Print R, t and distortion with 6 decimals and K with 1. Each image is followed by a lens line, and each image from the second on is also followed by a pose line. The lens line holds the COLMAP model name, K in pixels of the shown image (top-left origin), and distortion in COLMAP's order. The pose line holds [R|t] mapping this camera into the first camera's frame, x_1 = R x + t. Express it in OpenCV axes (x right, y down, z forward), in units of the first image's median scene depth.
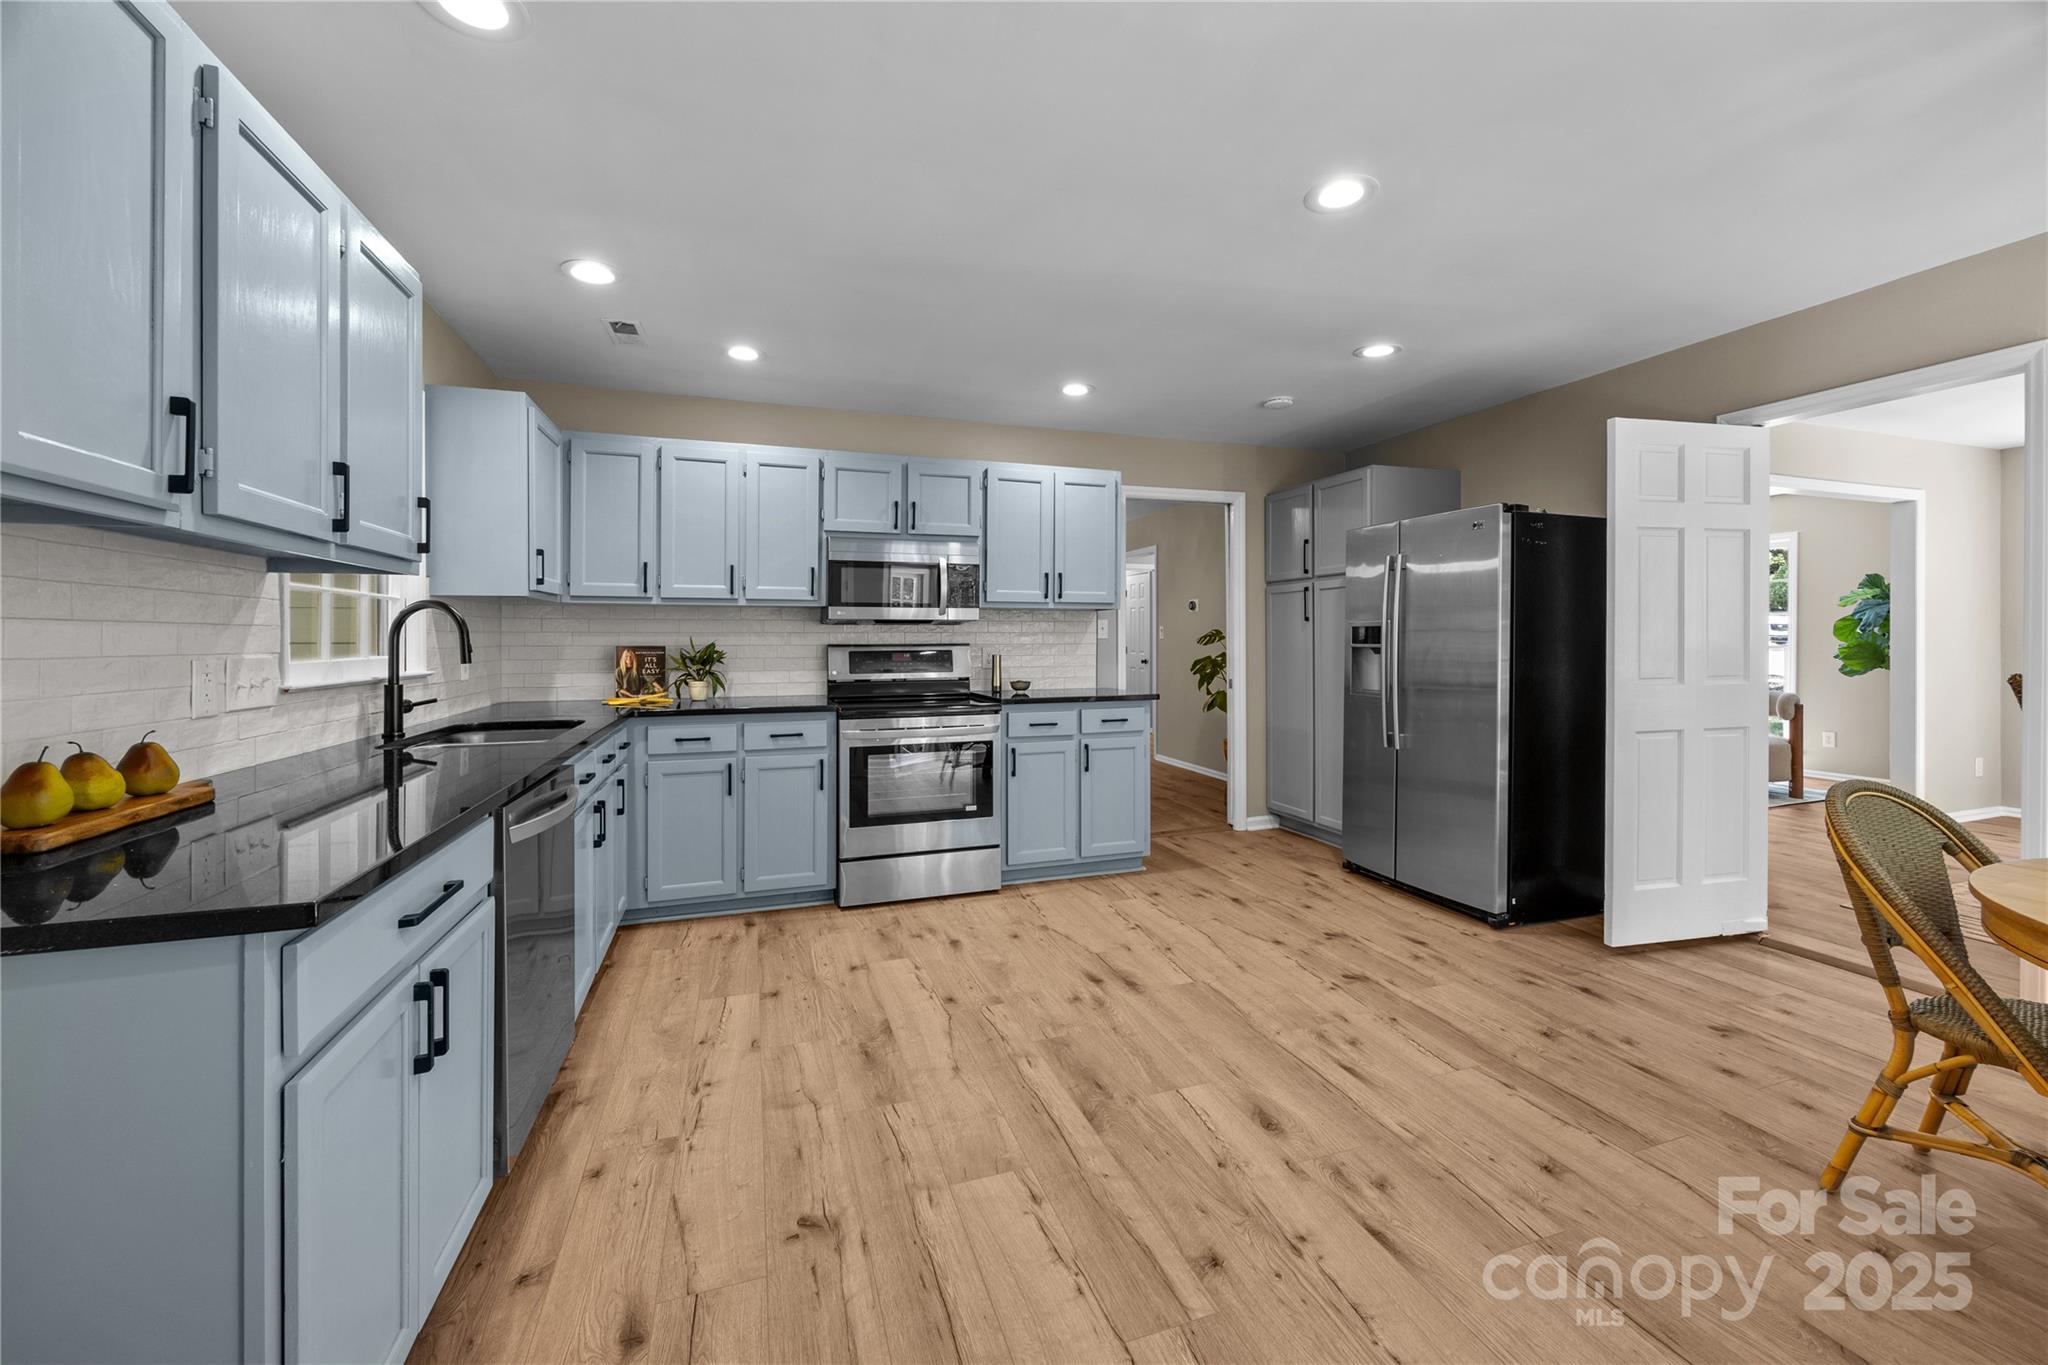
lens RADIAL K [[794.0, 0, 1020.6], [0, 794.0, 640.0], [0, 0, 1]] dist [0.001006, 0.000260]
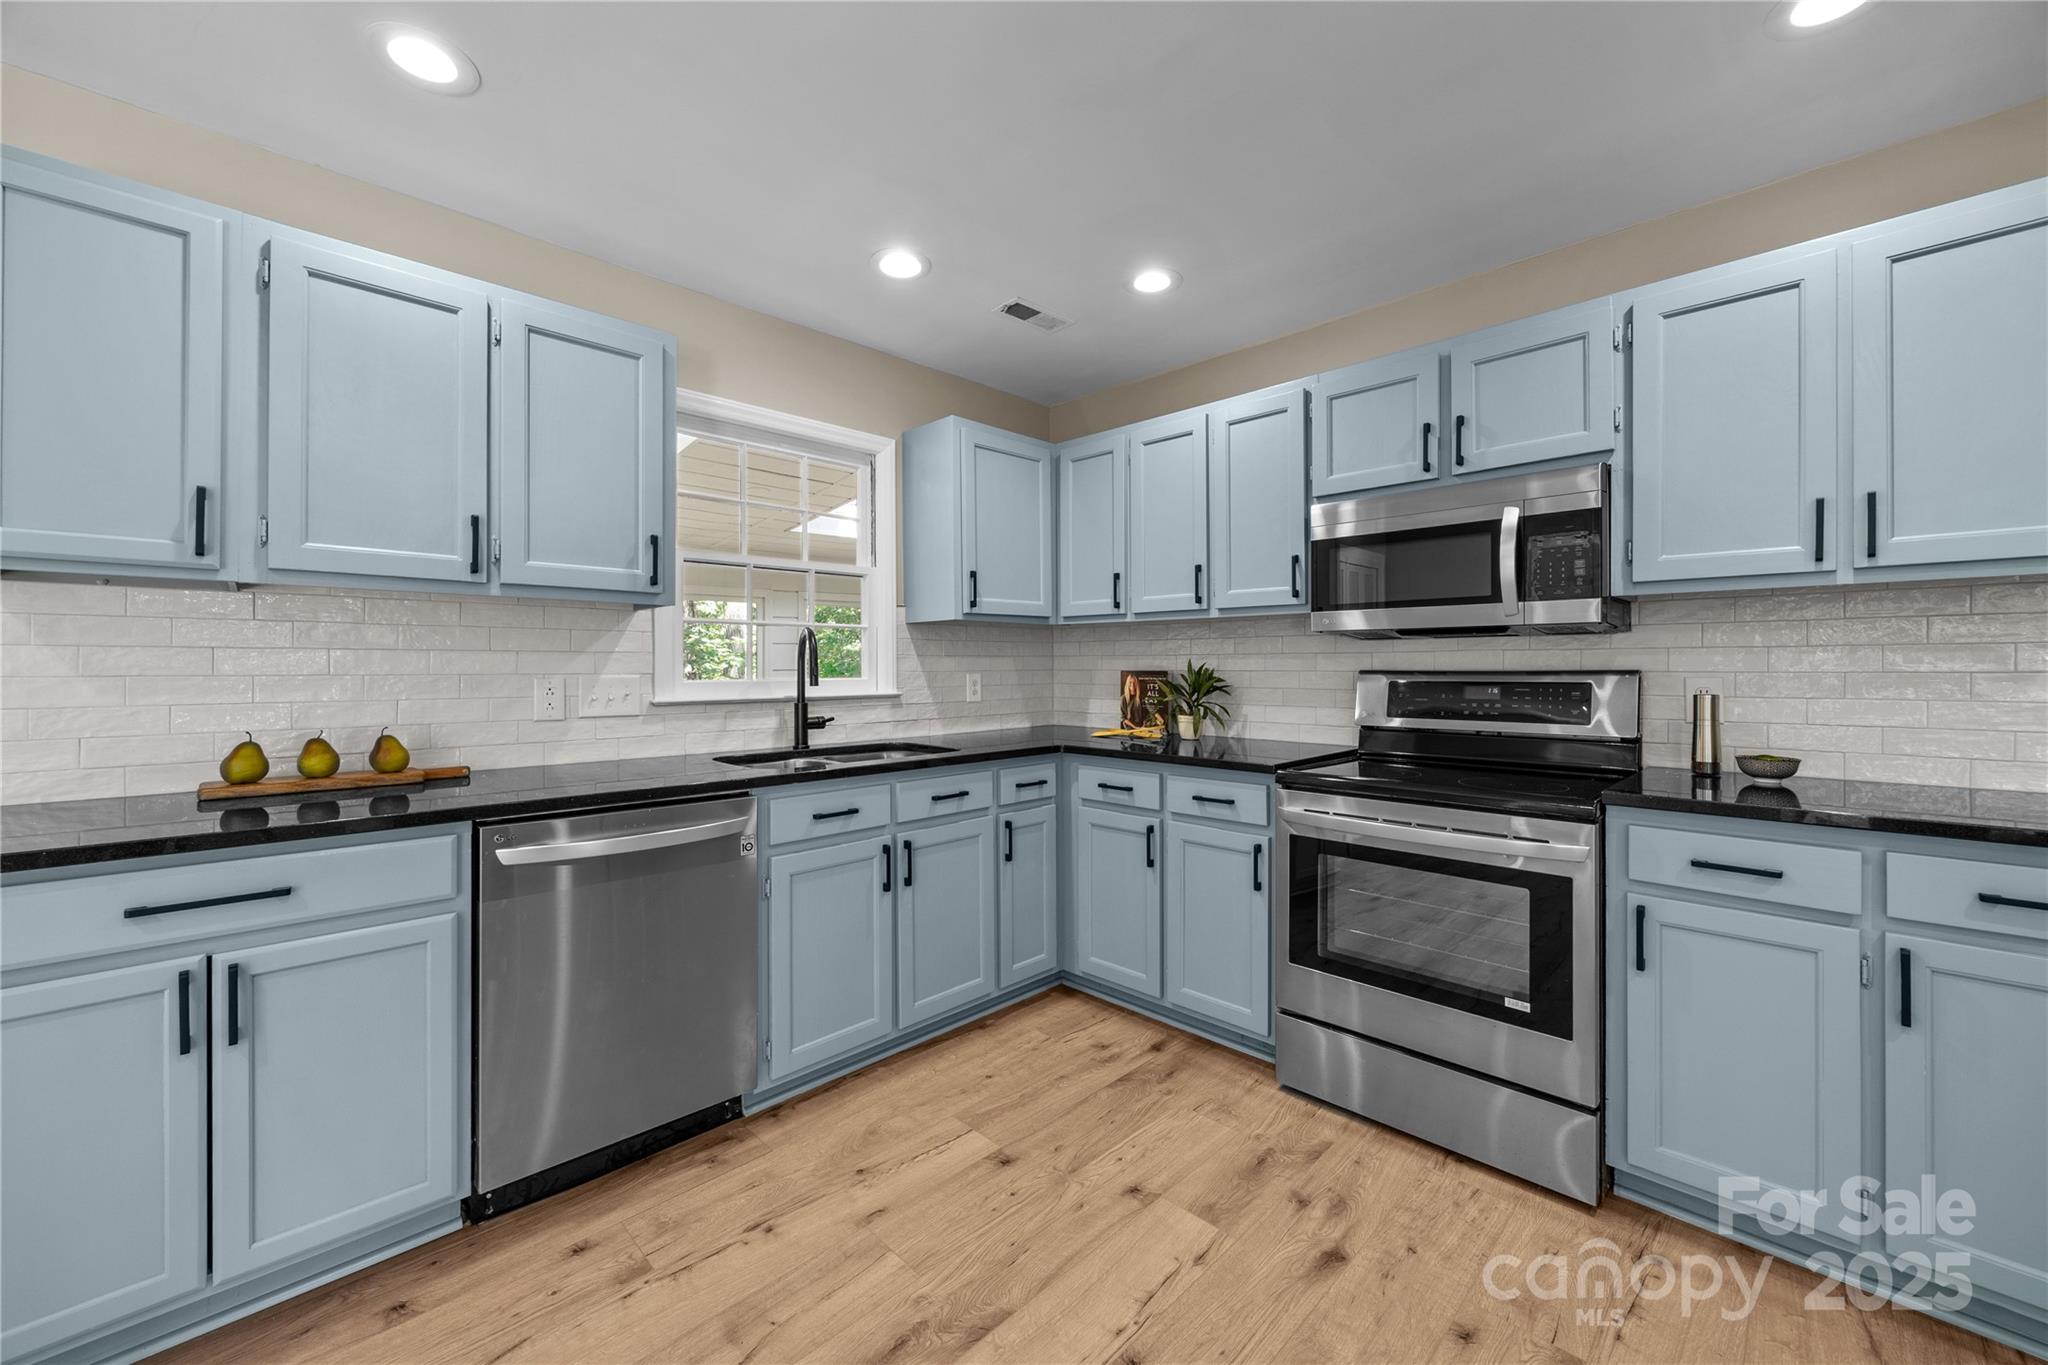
lens RADIAL K [[793.8, 0, 1025.6], [0, 793.8, 661.6], [0, 0, 1]] dist [-0.002604, -0.000155]
pose [[0.441066, -0.003370, -0.897468, 0.268708], [0.000200, 0.999993, -0.003657, 0.000883], [0.897474, 0.001433, 0.441064, 0.560846]]
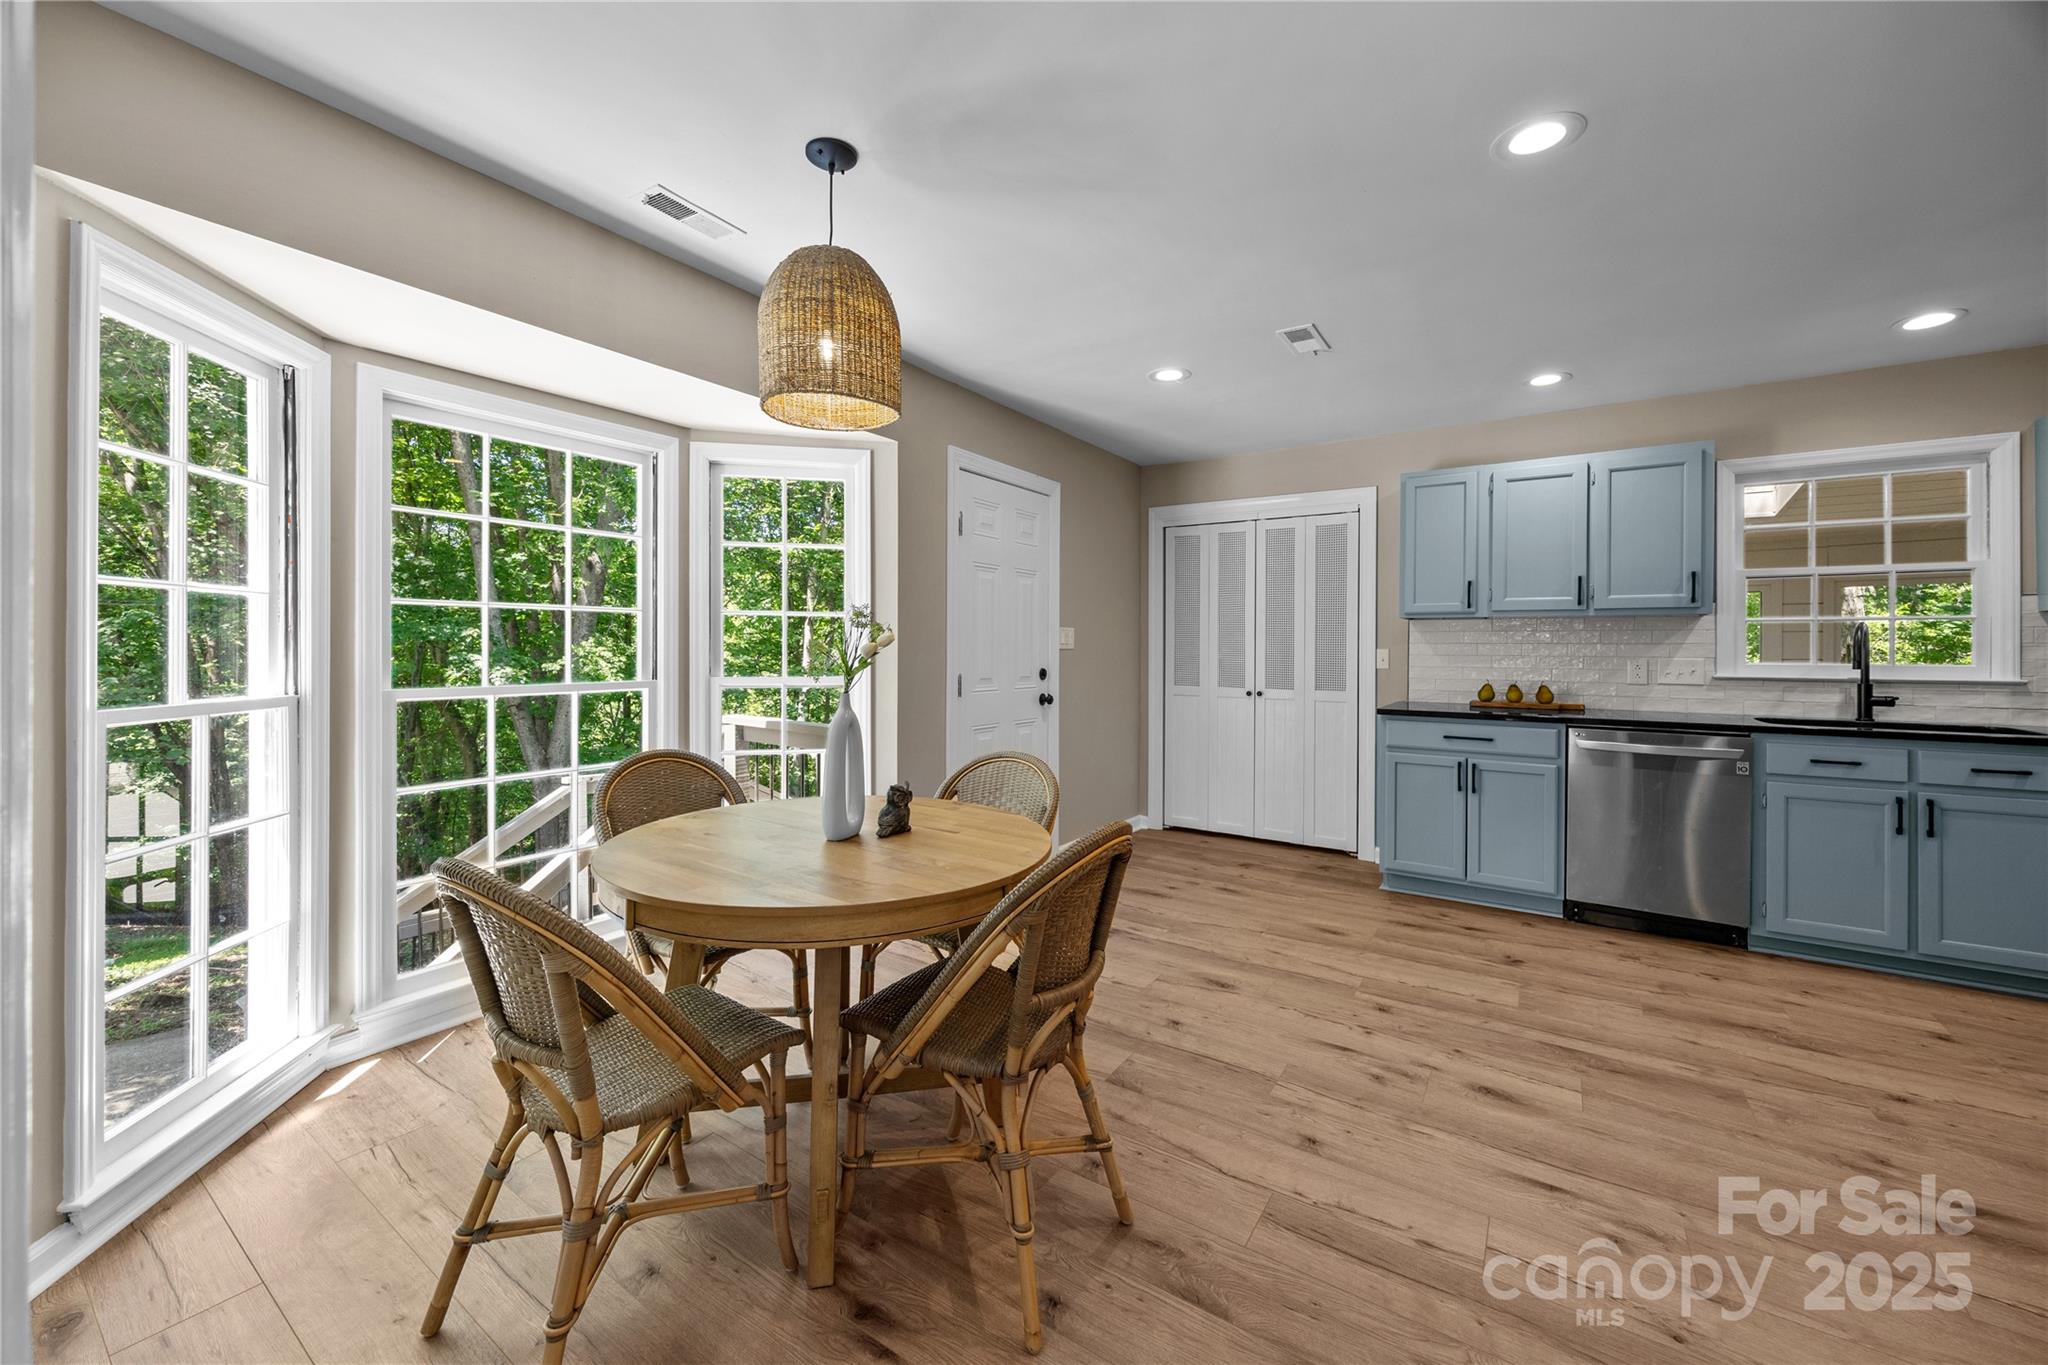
lens RADIAL K [[785.7, 0, 1026.3], [0, 785.7, 654.9], [0, 0, 1]] dist [-0.001456, -0.000077]
pose [[-0.796614, 0.004287, -0.604474, 0.862634], [-0.001735, 0.999955, 0.009377, -0.003110], [0.604486, 0.008518, -0.796570, 0.859720]]
